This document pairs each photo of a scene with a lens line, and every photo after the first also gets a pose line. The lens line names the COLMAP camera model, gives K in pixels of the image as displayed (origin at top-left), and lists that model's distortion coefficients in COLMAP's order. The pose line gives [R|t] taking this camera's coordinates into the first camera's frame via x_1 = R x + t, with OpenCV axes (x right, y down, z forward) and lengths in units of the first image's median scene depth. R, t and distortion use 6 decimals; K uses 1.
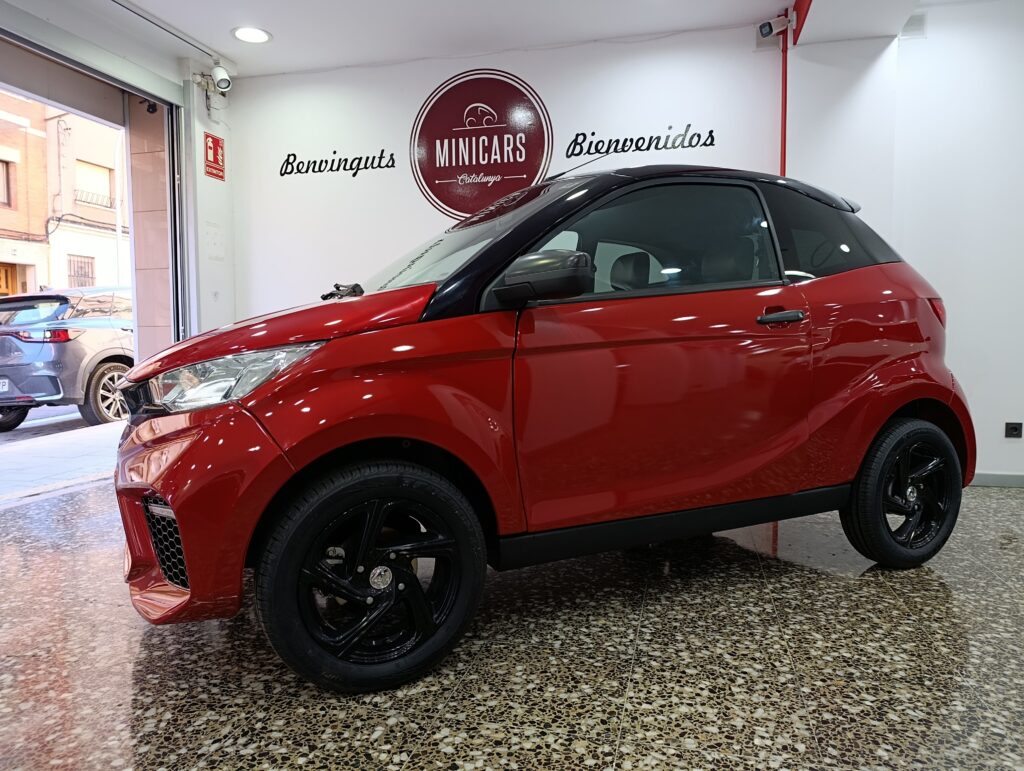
lens RADIAL K [[702.6, 0, 512.0], [0, 702.6, 385.5], [0, 0, 1]] dist [0.010810, -0.024880]
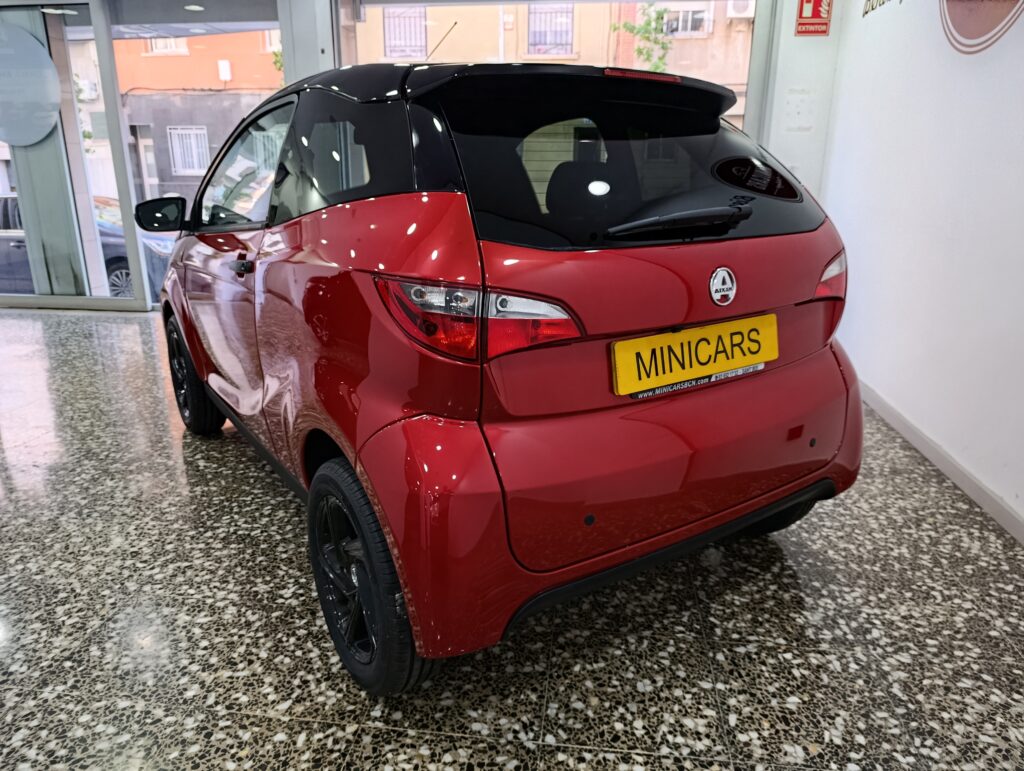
lens RADIAL K [[706.5, 0, 512.0], [0, 706.5, 385.5], [0, 0, 1]] dist [0.004623, -0.022743]
pose [[0.128911, 0.295609, -0.946571, 1.190832], [-0.070001, 0.954867, 0.288666, -0.232173], [0.989182, 0.029048, 0.143786, 1.159868]]
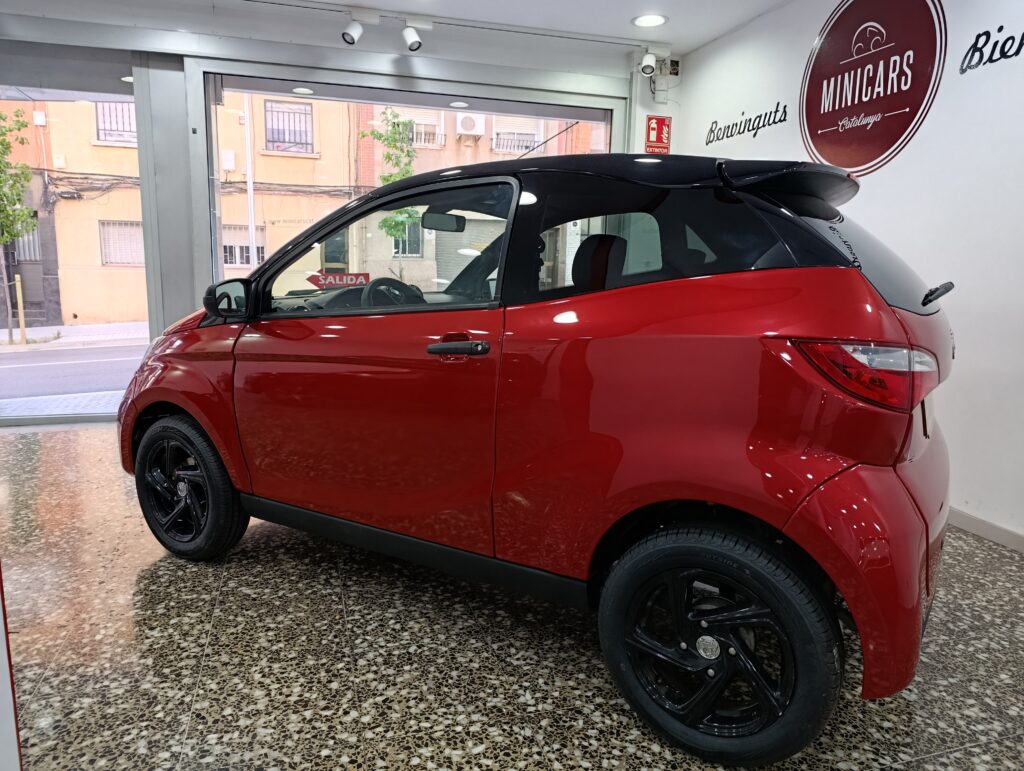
lens RADIAL K [[698.1, 0, 516.2], [0, 698.1, 382.9], [0, 0, 1]] dist [0.012958, -0.024435]
pose [[0.521033, 0.151212, -0.840036, 0.991006], [-0.076533, 0.988494, 0.130466, -0.164974], [0.850099, -0.003686, 0.526611, 0.555087]]
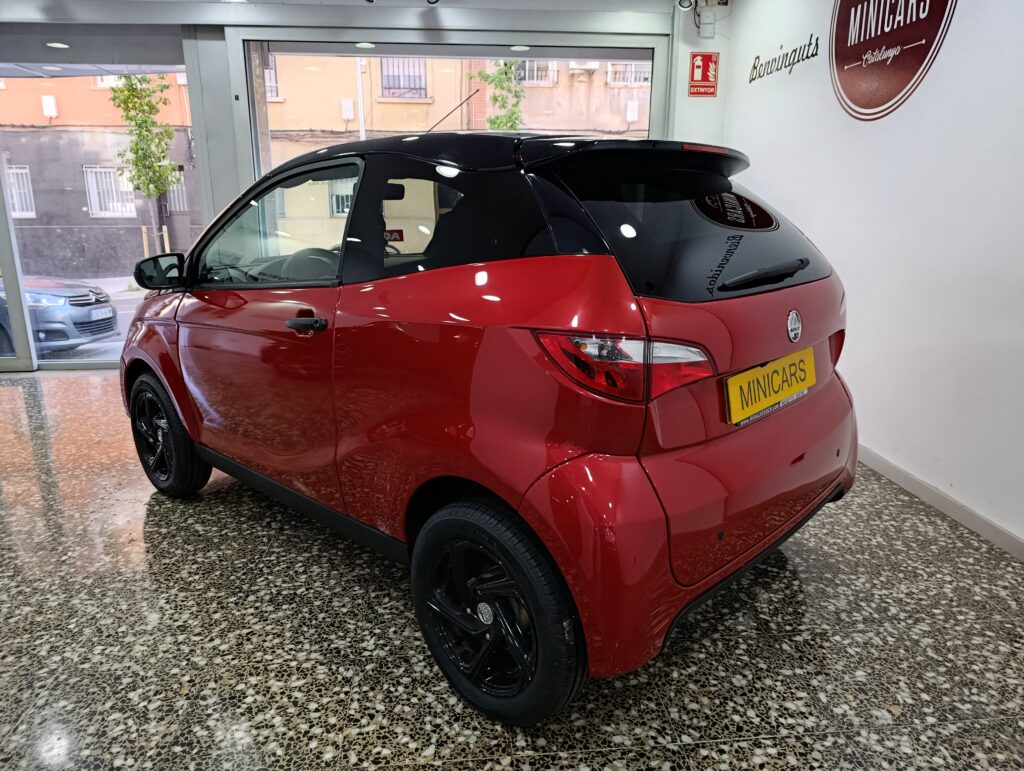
lens RADIAL K [[702.6, 0, 512.0], [0, 702.6, 385.5], [0, 0, 1]] dist [0.010810, -0.024880]
pose [[0.341637, 0.235673, -0.909804, 1.181563], [-0.061627, 0.971583, 0.228535, -0.239102], [0.937809, -0.022007, 0.346453, 0.870541]]
